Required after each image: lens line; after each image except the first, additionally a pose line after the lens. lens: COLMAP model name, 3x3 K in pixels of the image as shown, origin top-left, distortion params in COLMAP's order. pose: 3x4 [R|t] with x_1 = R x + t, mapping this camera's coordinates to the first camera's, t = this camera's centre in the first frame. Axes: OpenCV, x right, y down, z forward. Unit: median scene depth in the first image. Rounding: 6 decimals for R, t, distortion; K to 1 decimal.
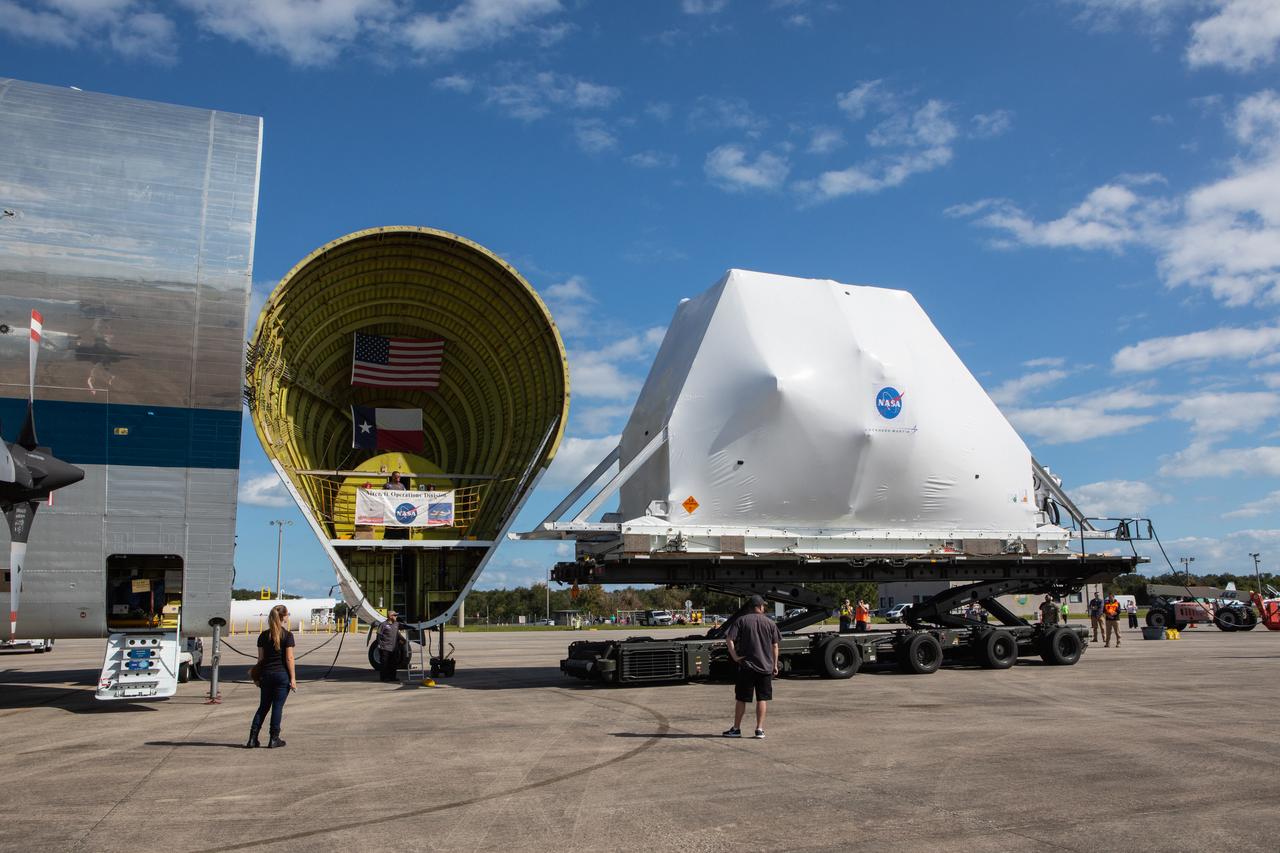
lens RADIAL K [[987.3, 0, 625.9], [0, 987.3, 427.9], [0, 0, 1]] dist [-0.087939, 0.082124]
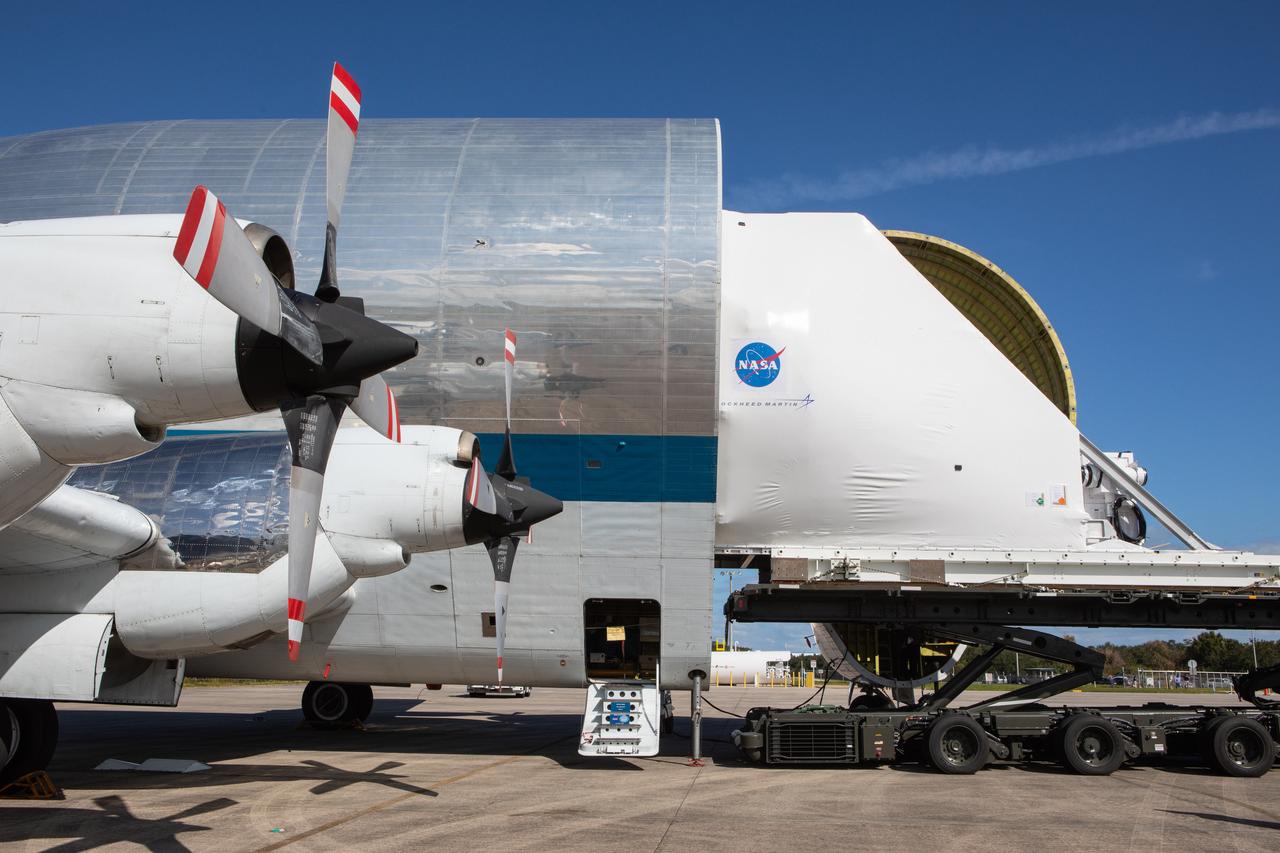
lens RADIAL K [[987.3, 0, 644.8], [0, 987.3, 439.6], [0, 0, 1]] dist [-0.087939, 0.082124]
pose [[0.916364, -0.058311, -0.396076, -0.098985], [0.041560, 0.997846, -0.050752, 0.028927], [0.398182, 0.030046, 0.916814, 0.150951]]
